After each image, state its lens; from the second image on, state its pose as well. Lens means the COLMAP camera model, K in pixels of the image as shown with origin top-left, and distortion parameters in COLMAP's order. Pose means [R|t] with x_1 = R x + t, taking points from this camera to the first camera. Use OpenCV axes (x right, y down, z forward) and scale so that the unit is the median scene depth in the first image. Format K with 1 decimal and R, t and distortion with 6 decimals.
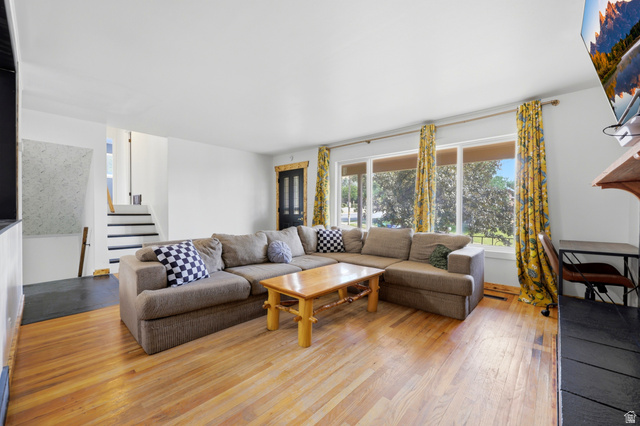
lens RADIAL K [[260.7, 0, 322.8], [0, 260.7, 212.8], [0, 0, 1]] dist [-0.001771, -0.000329]
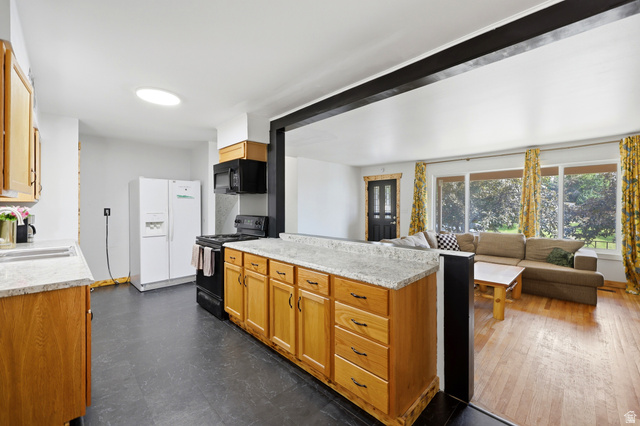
lens RADIAL K [[260.7, 0, 323.0], [0, 260.7, 207.1], [0, 0, 1]] dist [-0.001771, -0.000329]
pose [[0.998739, -0.003164, -0.050097, -0.510067], [0.002735, 0.999959, -0.008633, -0.055130], [0.050122, 0.008485, 0.998707, -0.262646]]
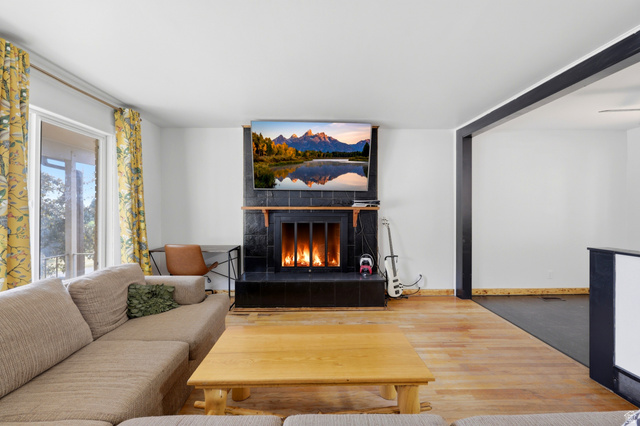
lens RADIAL K [[260.7, 0, 319.6], [0, 260.7, 213.0], [0, 0, 1]] dist [-0.001771, -0.000329]
pose [[-0.692281, -0.010432, 0.721553, -0.271862], [0.002297, 0.999859, 0.016660, -0.052285], [-0.721624, 0.013190, -0.692159, 0.914403]]
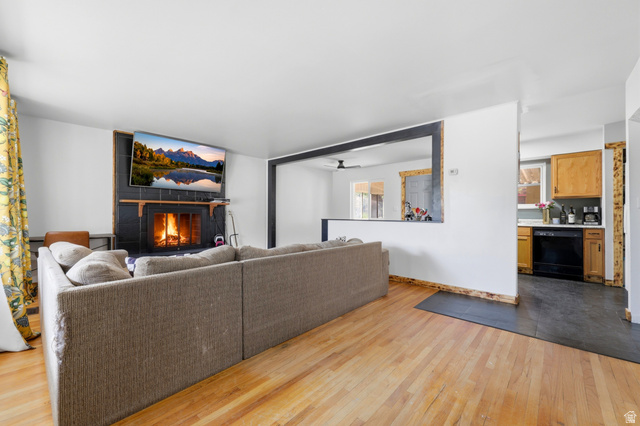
lens RADIAL K [[260.7, 0, 312.6], [0, 260.7, 209.6], [0, 0, 1]] dist [-0.001771, -0.000329]
pose [[-0.999489, -0.004428, 0.031658, -0.267373], [-0.004526, 0.999985, -0.003018, -0.019875], [-0.031644, -0.003160, -0.999494, 1.540989]]
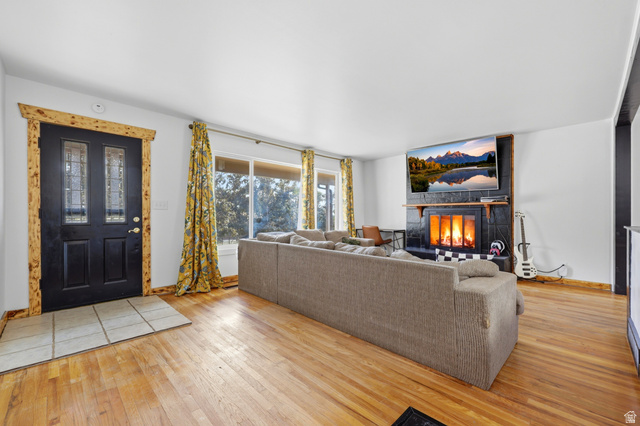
lens RADIAL K [[260.7, 0, 314.1], [0, 260.7, 218.1], [0, 0, 1]] dist [-0.001771, -0.000329]
pose [[0.067886, -0.014507, 0.997588, -0.910744], [0.008514, 0.999866, 0.013960, -0.009577], [-0.997657, 0.007545, 0.068000, 0.878571]]
